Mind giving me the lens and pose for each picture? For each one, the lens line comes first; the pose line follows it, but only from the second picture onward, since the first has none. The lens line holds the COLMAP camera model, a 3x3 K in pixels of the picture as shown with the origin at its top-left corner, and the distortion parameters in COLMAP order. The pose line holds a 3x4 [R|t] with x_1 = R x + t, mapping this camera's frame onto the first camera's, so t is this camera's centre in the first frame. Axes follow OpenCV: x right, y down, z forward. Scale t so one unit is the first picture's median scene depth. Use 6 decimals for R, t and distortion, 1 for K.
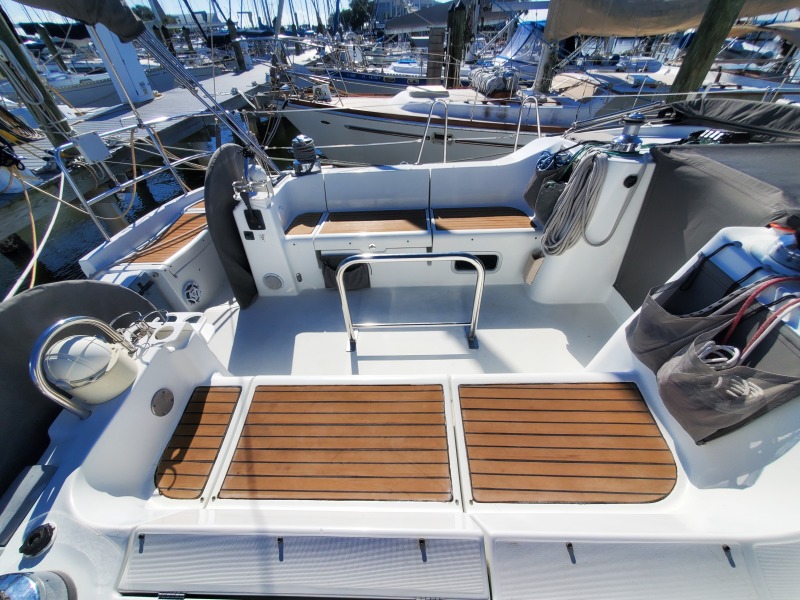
lens RADIAL K [[318.1, 0, 401.5], [0, 318.1, 295.1], [0, 0, 1]] dist [0.000153, -0.001041]
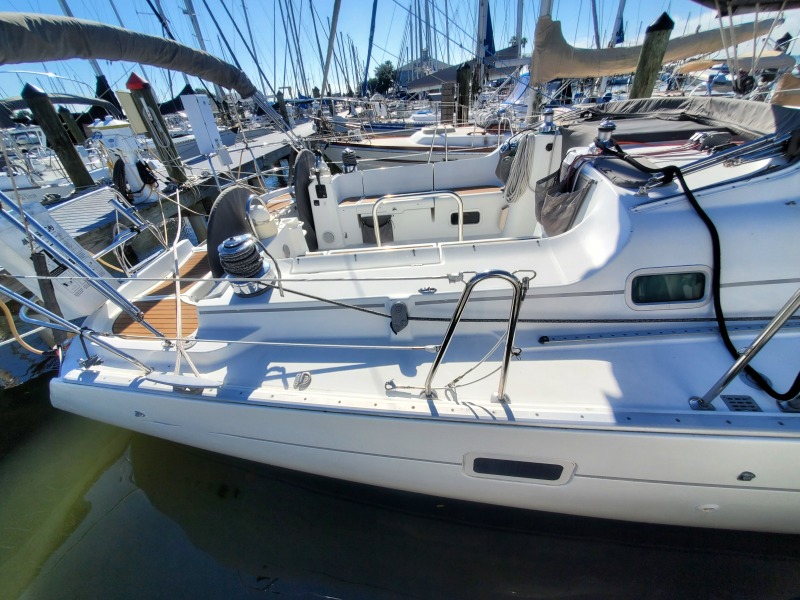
lens RADIAL K [[318.1, 0, 394.7], [0, 318.1, 300.2], [0, 0, 1]] dist [0.000153, -0.001041]
pose [[0.995553, -0.009094, -0.093760, 0.012388], [-0.002064, 0.992984, -0.118228, 0.112653], [0.094178, 0.117896, 0.988550, -0.110772]]
